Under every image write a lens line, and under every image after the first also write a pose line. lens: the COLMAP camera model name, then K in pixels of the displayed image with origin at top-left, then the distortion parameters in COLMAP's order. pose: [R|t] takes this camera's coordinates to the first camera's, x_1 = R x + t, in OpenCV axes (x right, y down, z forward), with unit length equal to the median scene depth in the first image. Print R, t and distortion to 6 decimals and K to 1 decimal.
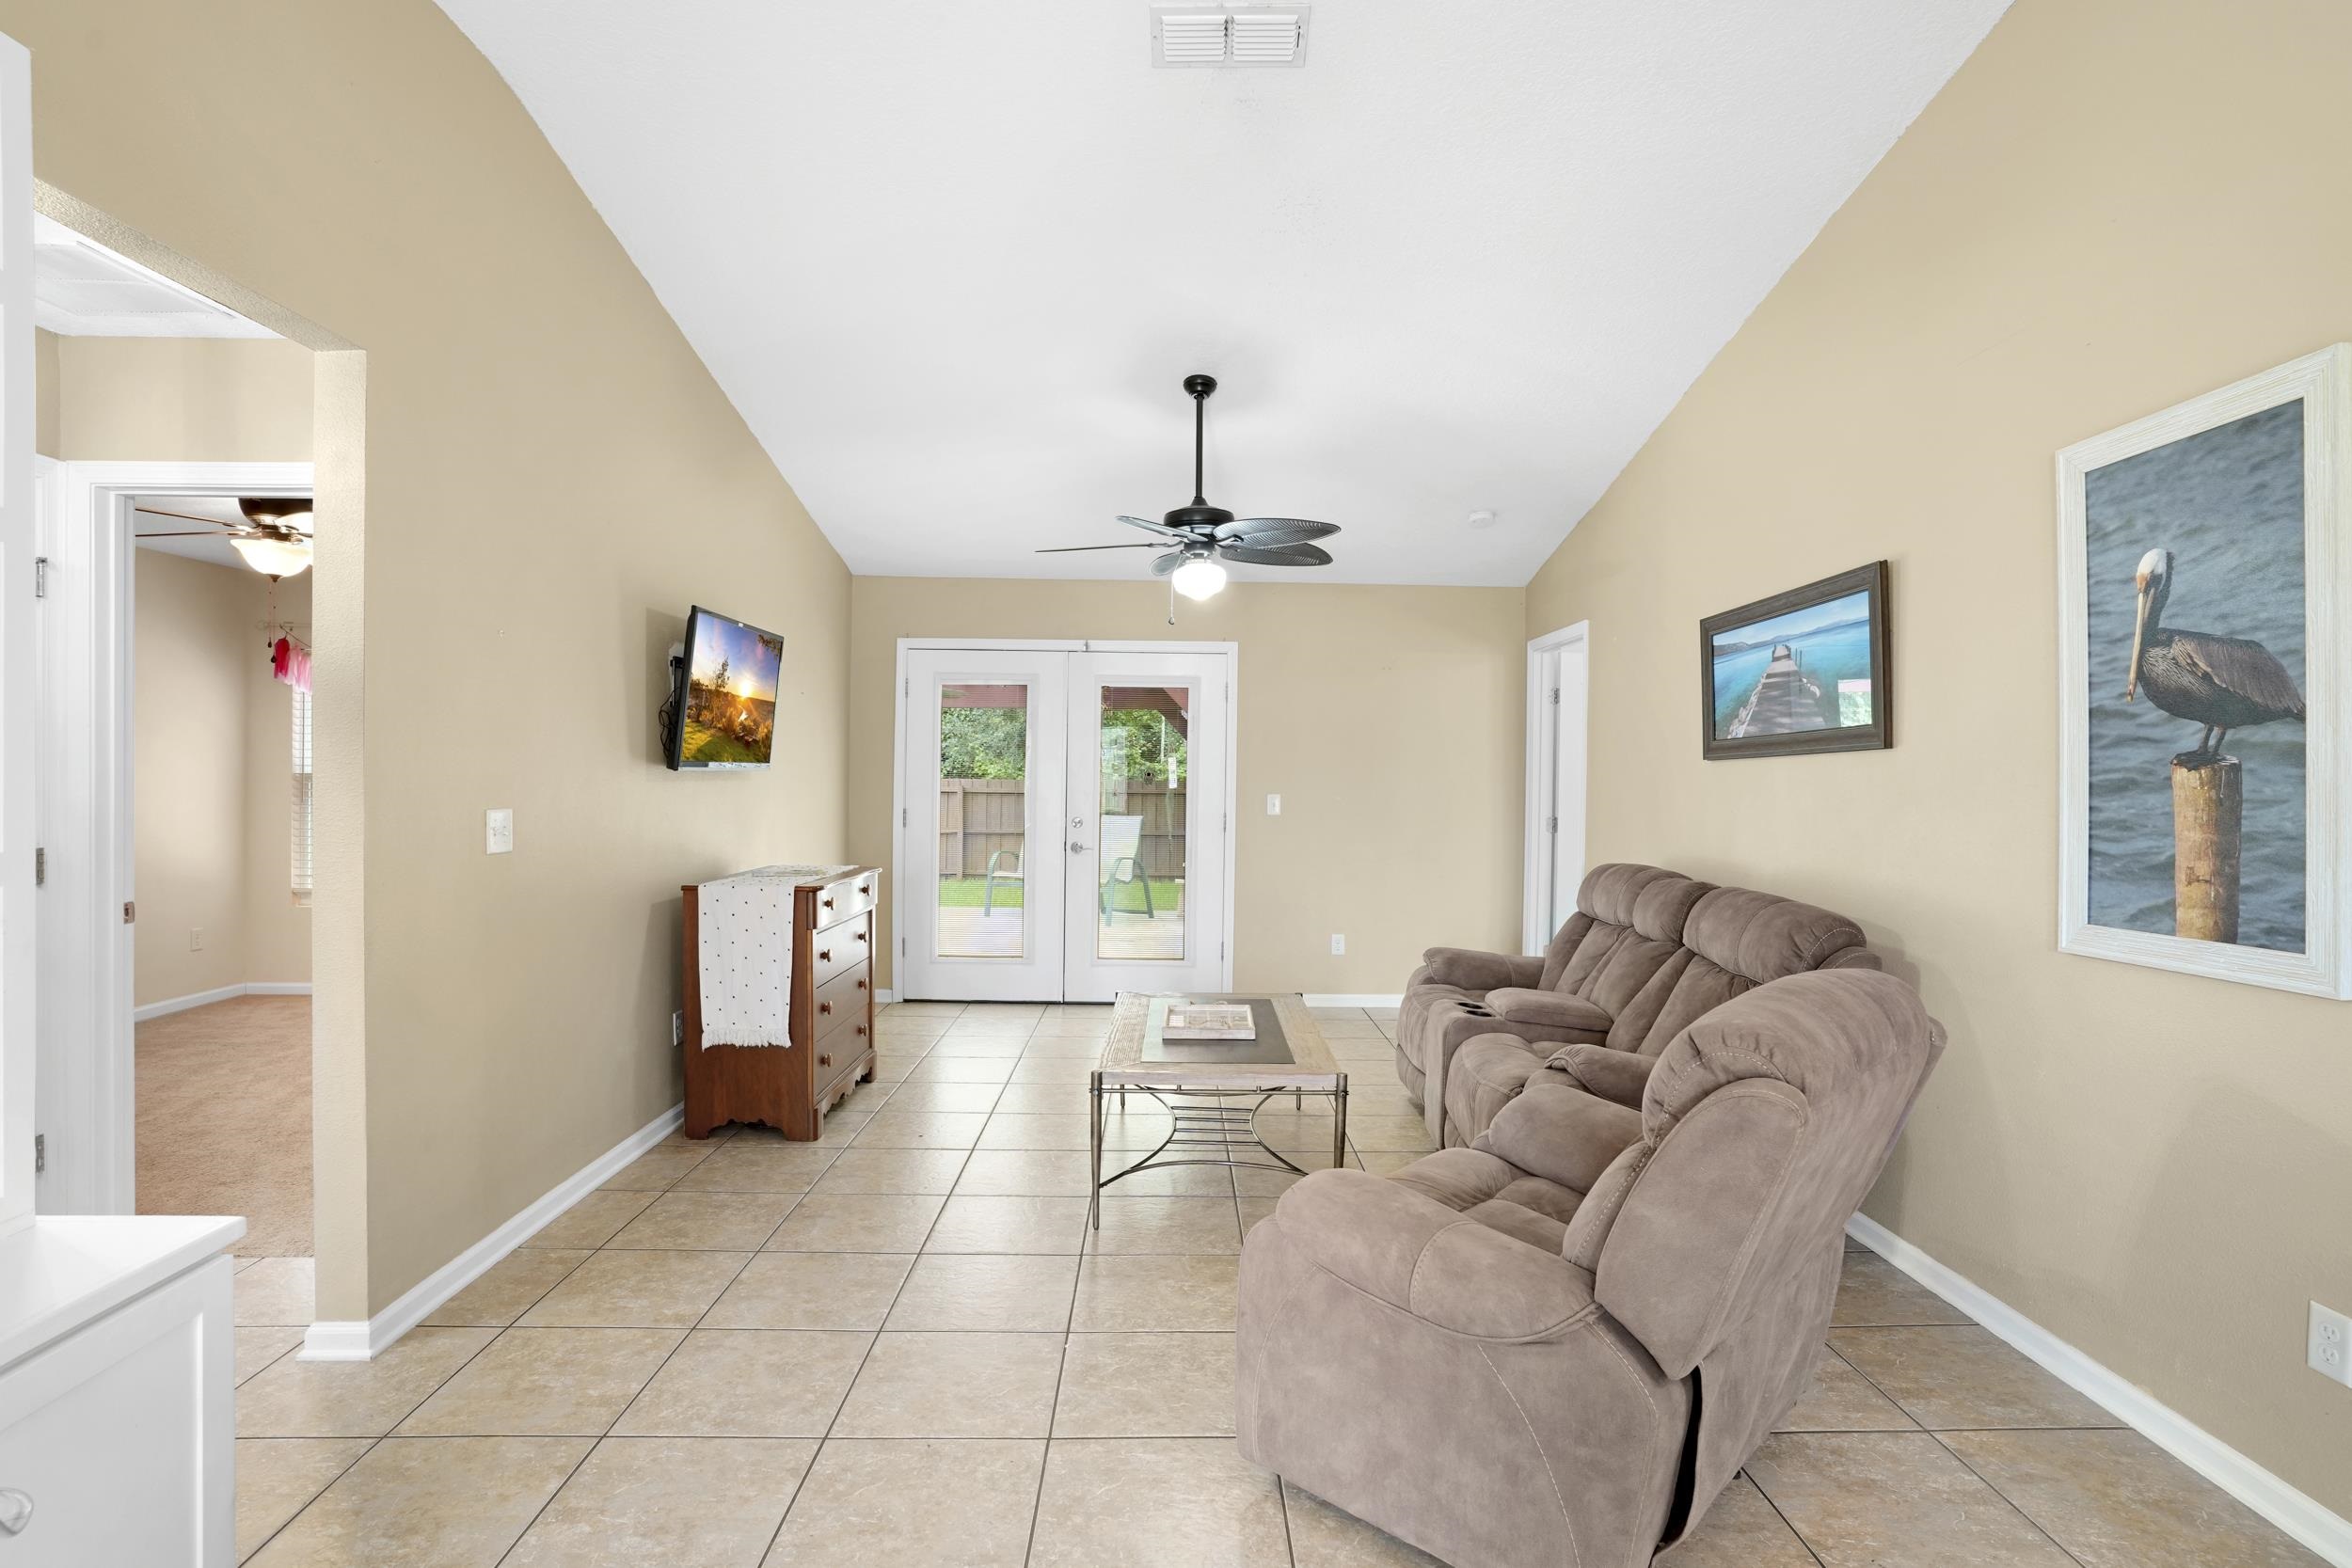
lens RADIAL K [[1163.3, 0, 1210.3], [0, 1163.3, 774.2], [0, 0, 1]] dist [-0.050985, 0.012414]
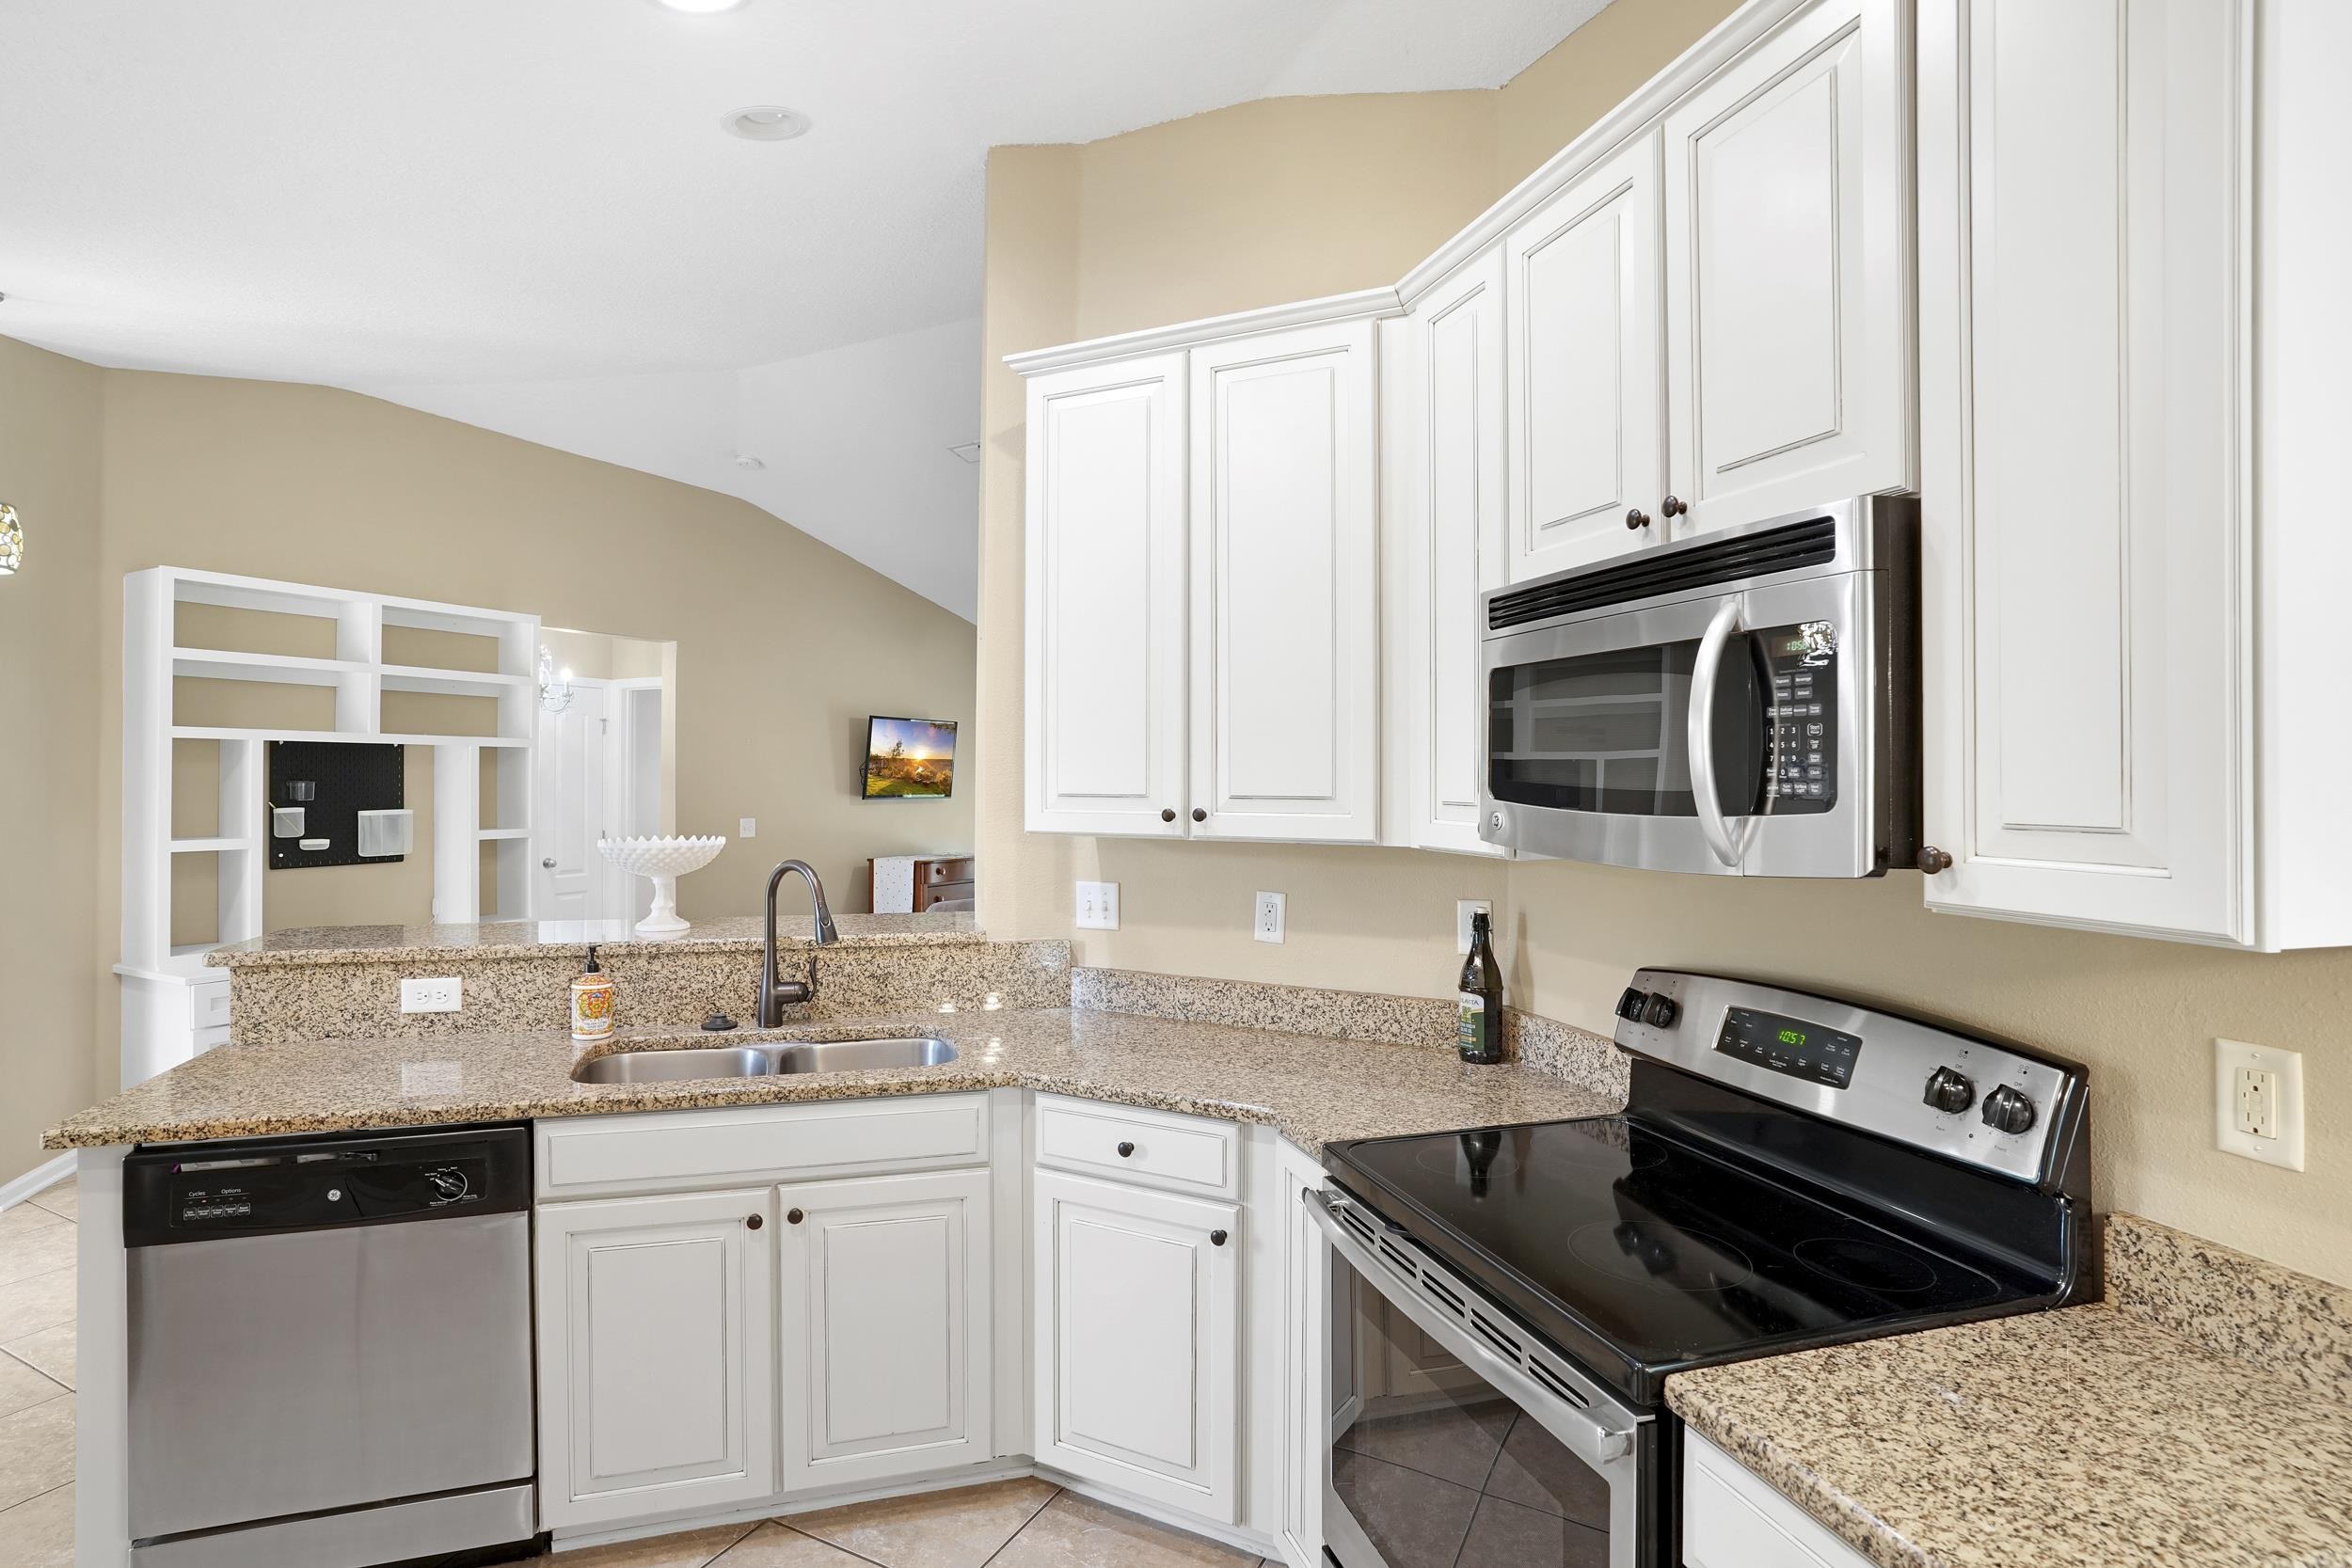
lens RADIAL K [[1163.3, 0, 1180.6], [0, 1163.3, 774.3], [0, 0, 1]] dist [-0.050985, 0.012414]
pose [[0.877347, -0.003652, -0.479843, 1.017972], [-0.002322, 0.999927, -0.011857, -0.026590], [0.479851, 0.011517, 0.877274, -0.508866]]
